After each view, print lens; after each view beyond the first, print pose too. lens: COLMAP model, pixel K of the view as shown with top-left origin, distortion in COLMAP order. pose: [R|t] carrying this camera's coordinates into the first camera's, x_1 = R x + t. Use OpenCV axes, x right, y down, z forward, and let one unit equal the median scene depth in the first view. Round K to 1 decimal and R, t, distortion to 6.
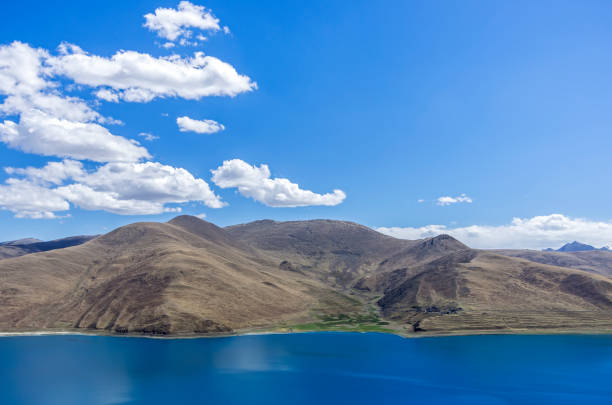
lens RADIAL K [[596.2, 0, 307.2], [0, 596.2, 205.1], [0, 0, 1]] dist [0.007364, 0.001443]
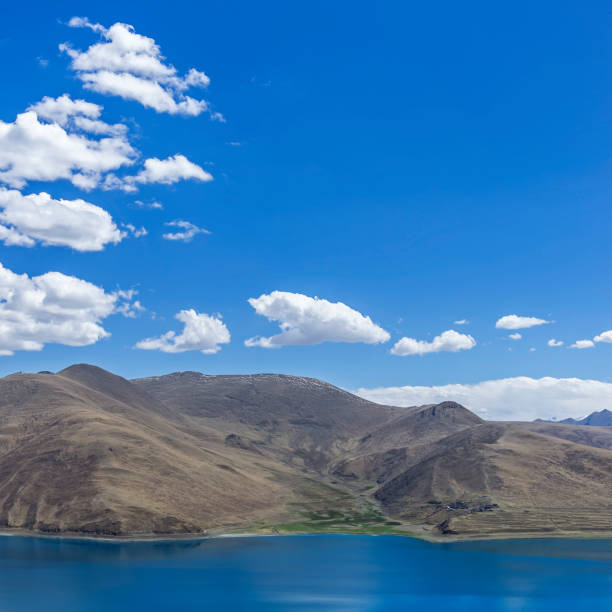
lens RADIAL K [[901.0, 0, 306.2], [0, 901.0, 330.4], [0, 0, 1]] dist [-0.021498, -0.045299]
pose [[0.993633, 0.032409, 0.107905, -0.099683], [-0.030793, 0.999388, -0.016603, -0.020792], [-0.108377, 0.013175, 0.994023, -0.109129]]
